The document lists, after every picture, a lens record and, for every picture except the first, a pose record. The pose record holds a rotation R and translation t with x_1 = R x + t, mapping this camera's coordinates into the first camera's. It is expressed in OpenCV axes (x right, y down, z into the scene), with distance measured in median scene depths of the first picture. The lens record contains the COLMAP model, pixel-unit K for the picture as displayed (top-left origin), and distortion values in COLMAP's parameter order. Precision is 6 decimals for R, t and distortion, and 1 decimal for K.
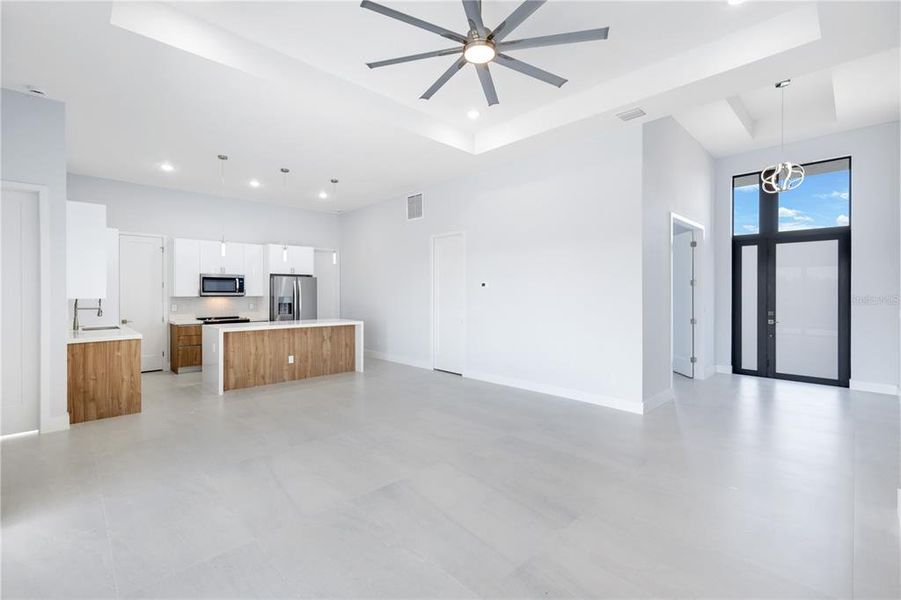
lens RADIAL K [[365.8, 0, 448.8], [0, 365.8, 295.2], [0, 0, 1]] dist [-0.000256, -0.000074]
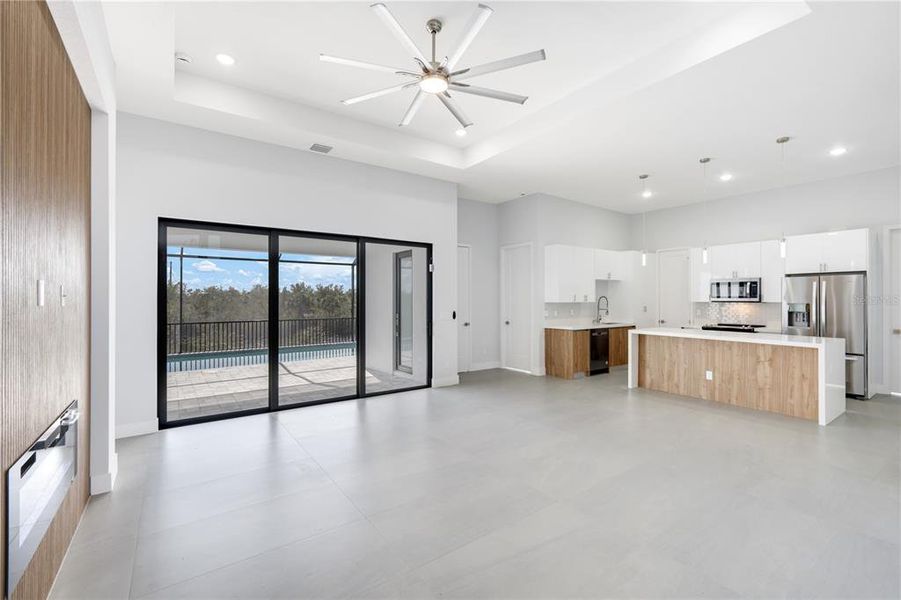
lens RADIAL K [[392.3, 0, 455.3], [0, 392.3, 297.6], [0, 0, 1]] dist [0.000153, 0.000037]
pose [[-0.102726, -0.002616, -0.994706, 0.549773], [-0.003828, 0.999990, -0.002235, -0.004240], [0.994702, 0.003578, -0.102735, 0.492252]]
